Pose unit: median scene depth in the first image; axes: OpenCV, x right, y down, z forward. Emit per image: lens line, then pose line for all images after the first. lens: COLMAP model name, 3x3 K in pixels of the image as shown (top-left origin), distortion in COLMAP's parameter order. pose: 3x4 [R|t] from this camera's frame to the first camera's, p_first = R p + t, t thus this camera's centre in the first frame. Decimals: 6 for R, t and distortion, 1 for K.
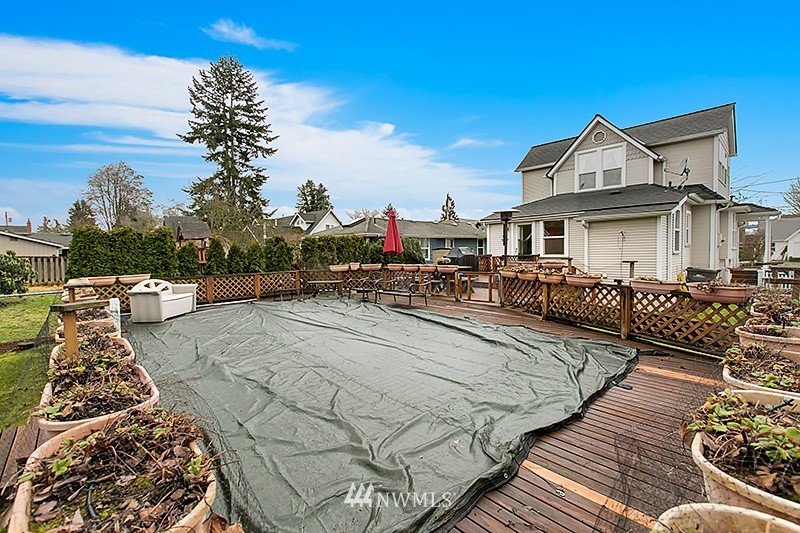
lens RADIAL K [[332.9, 0, 400.0], [0, 332.9, 266.5], [0, 0, 1]] dist [0.000249, 0.000042]
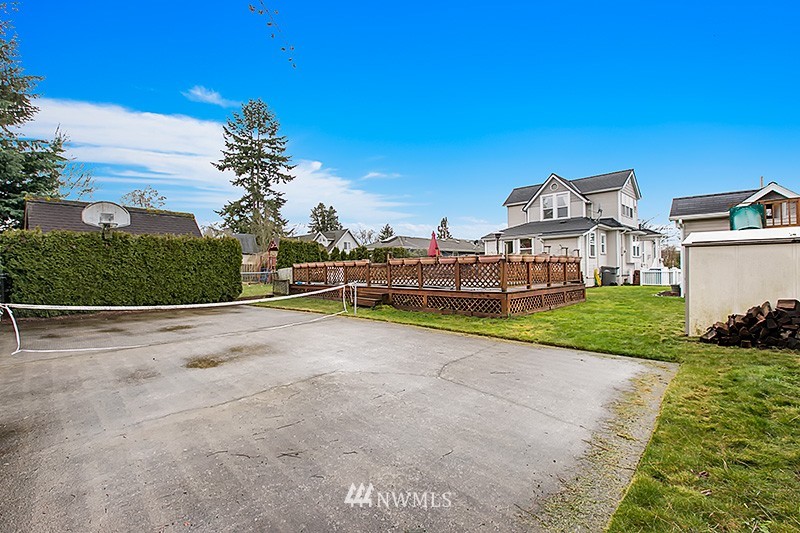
lens RADIAL K [[332.9, 0, 400.0], [0, 332.9, 266.5], [0, 0, 1]] dist [0.000249, 0.000042]
pose [[0.999464, 0.004006, 0.032488, -0.050547], [-0.002176, 0.998418, -0.056181, 0.021921], [-0.032661, 0.056080, 0.997892, -0.144849]]
